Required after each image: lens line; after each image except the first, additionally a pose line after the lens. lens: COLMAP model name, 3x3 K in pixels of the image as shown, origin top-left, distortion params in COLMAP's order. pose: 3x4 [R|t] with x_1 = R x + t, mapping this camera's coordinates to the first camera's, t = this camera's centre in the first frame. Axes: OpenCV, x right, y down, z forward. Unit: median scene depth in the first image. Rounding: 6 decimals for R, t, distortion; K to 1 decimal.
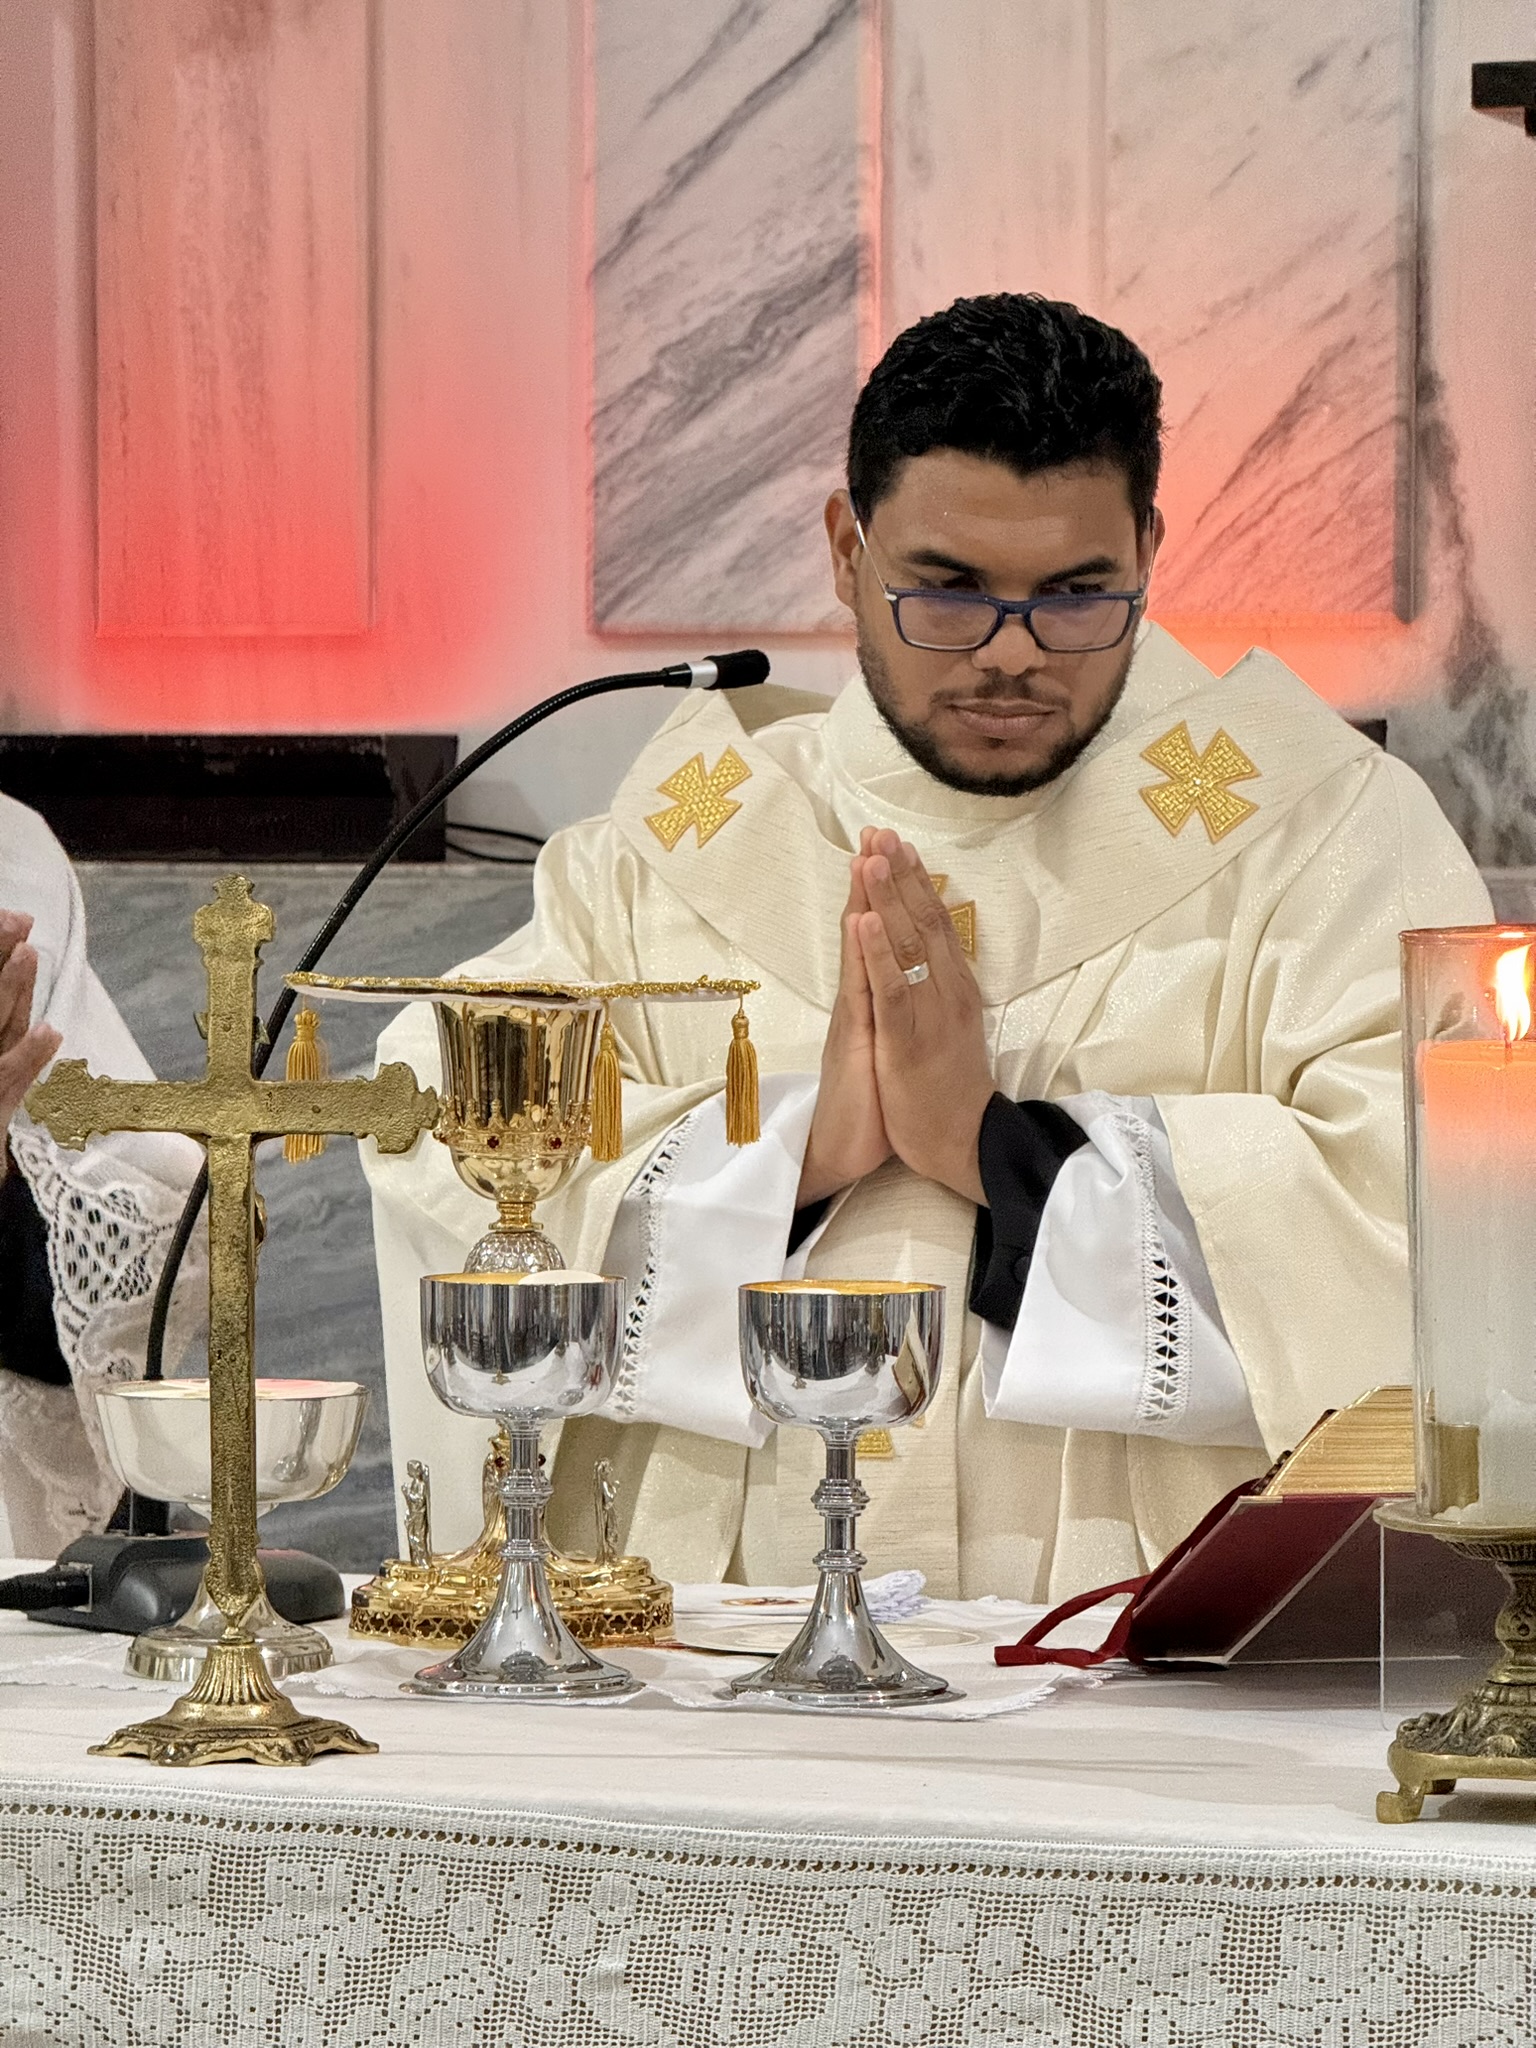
lens RADIAL K [[7140.3, 0, 768.0], [0, 7140.3, 1024.0], [0, 0, 1]] dist [0.270201, -0.668793]
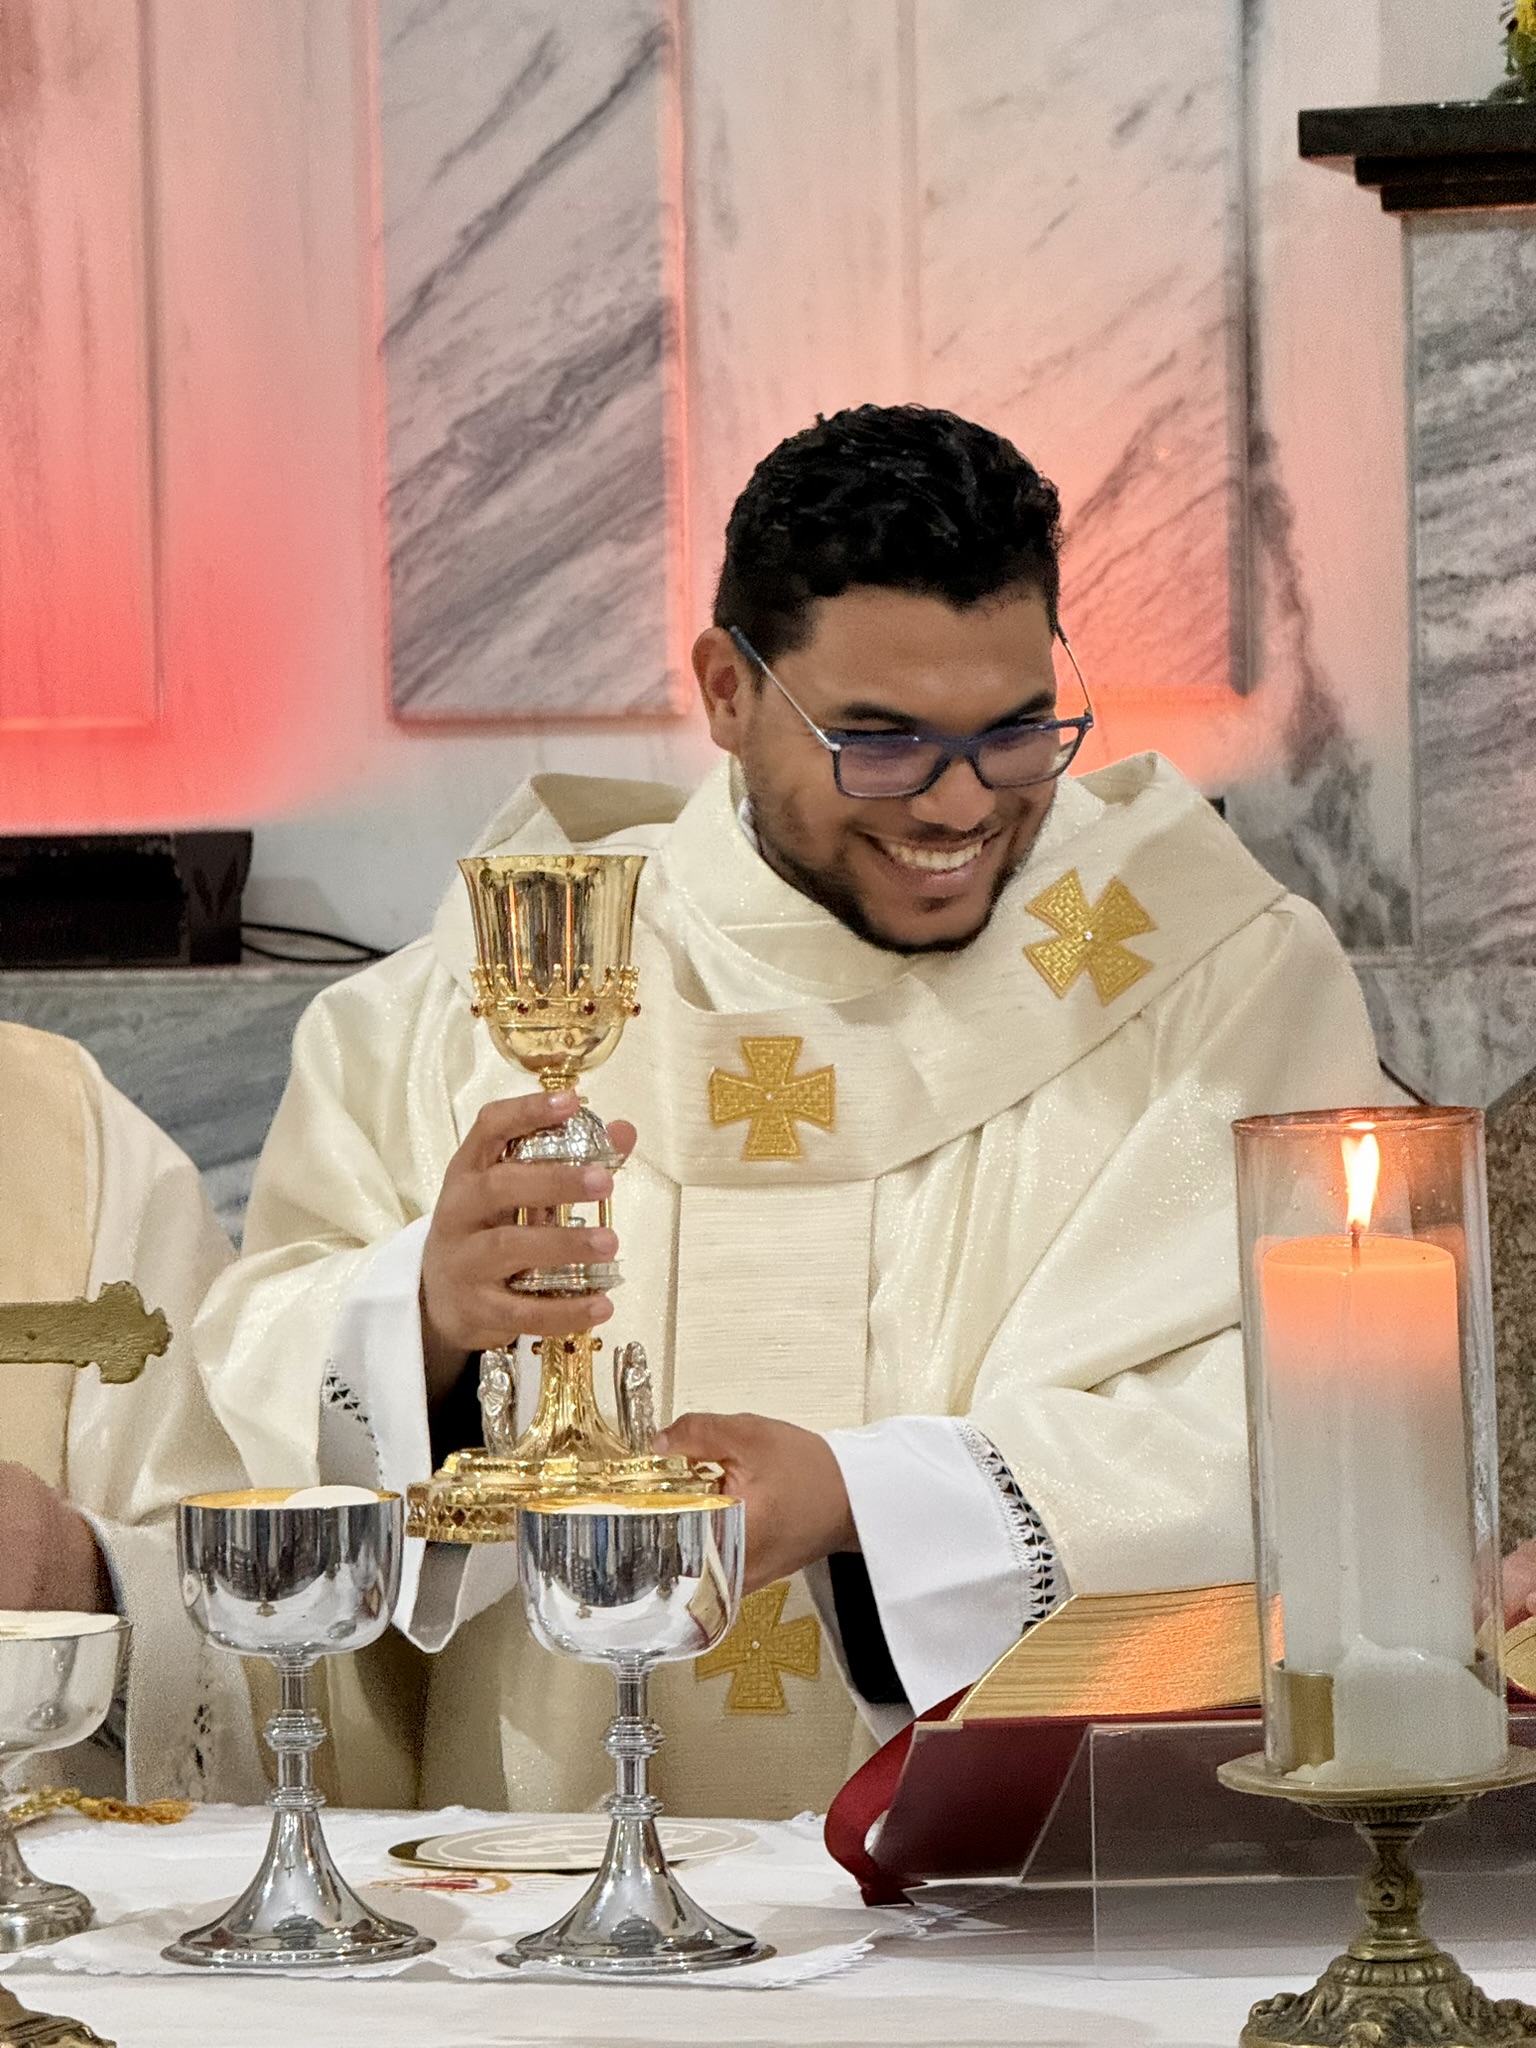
lens RADIAL K [[7178.9, 0, 768.0], [0, 7178.9, 1024.0], [0, 0, 1]] dist [0.239878, 0.768681]
pose [[0.999563, -0.021213, 0.020565, 0.011236], [0.021297, 0.999766, -0.003845, -0.021387], [-0.020479, 0.004281, 0.999781, 0.095449]]
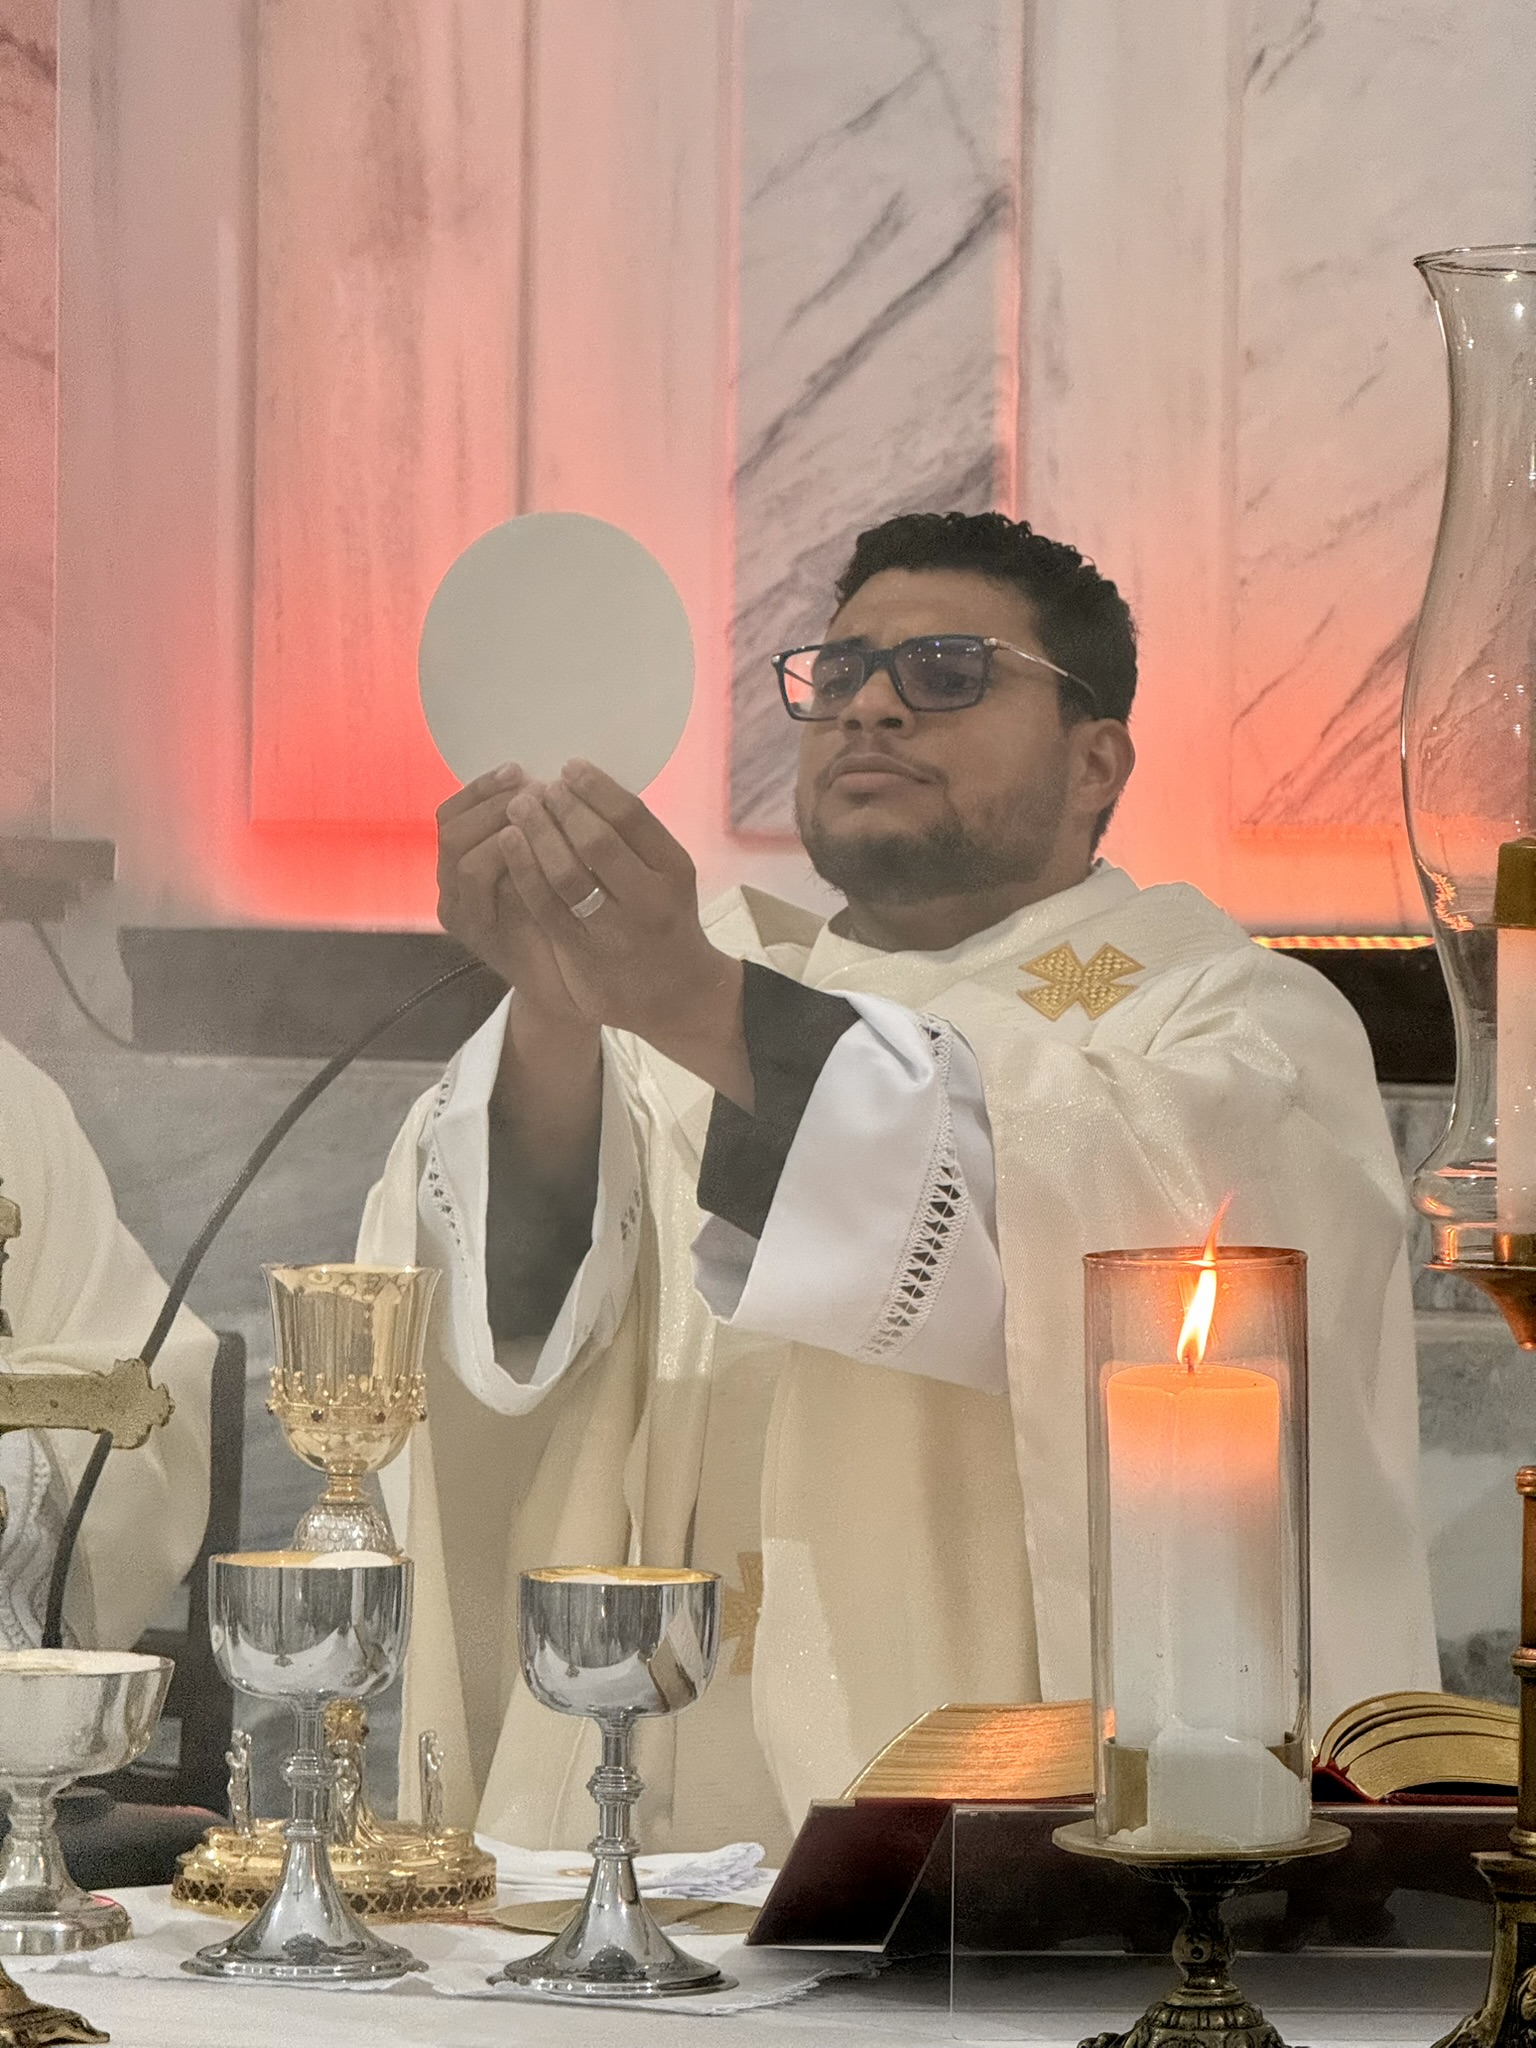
lens RADIAL K [[7139.5, 0, 814.5], [0, 7139.5, 1019.7], [0, 0, 1]] dist [0.220015, 0.633522]
pose [[0.998314, 0.014125, -0.056297, 0.099886], [-0.015103, 0.999742, -0.016991, -0.026455], [0.056043, 0.017813, 0.998269, -0.006453]]
